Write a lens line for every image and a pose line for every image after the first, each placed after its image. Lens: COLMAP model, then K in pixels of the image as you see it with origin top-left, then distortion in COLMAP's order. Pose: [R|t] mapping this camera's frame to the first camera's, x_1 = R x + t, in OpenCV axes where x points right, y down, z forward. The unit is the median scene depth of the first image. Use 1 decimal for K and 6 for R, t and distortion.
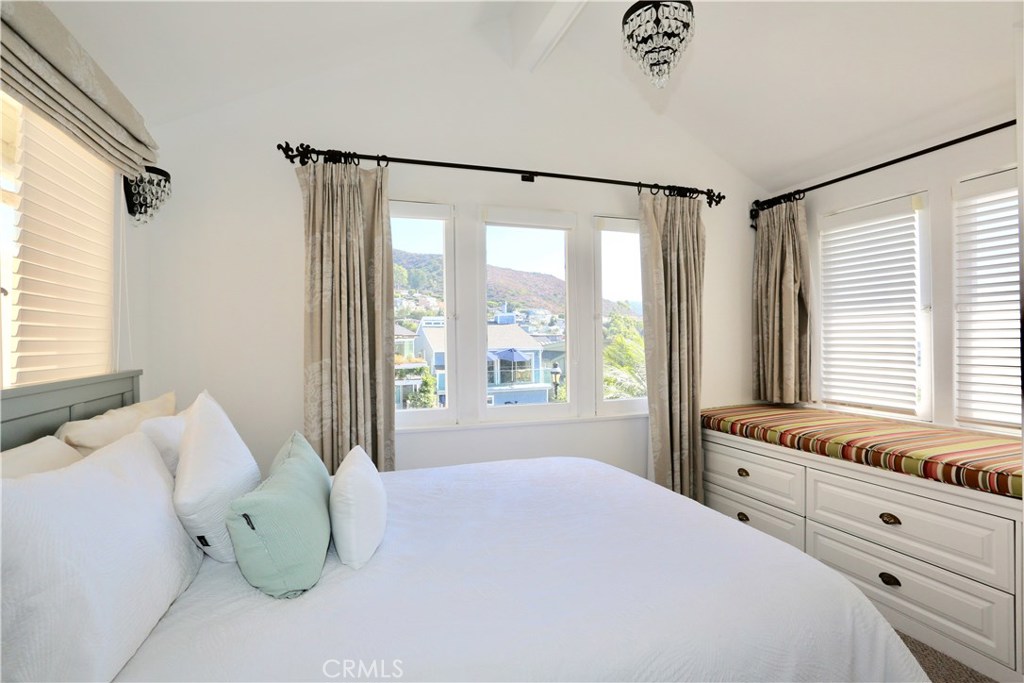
lens RADIAL K [[502.4, 0, 512.0], [0, 502.4, 341.5], [0, 0, 1]] dist [-0.078176, 0.021841]
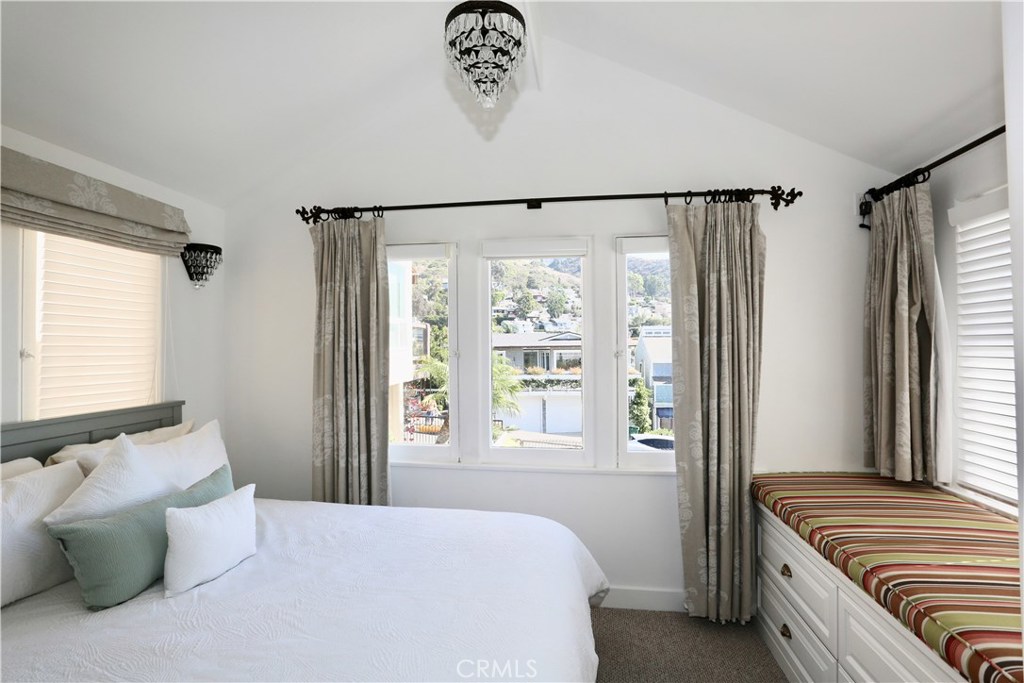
lens RADIAL K [[502.4, 0, 496.2], [0, 502.4, 342.5], [0, 0, 1]] dist [-0.077242, 0.034949]
pose [[0.886431, -0.000207, -0.462860, 0.387329], [-0.006483, 0.999896, -0.012862, -0.057146], [0.462814, 0.014402, 0.886338, 0.138861]]
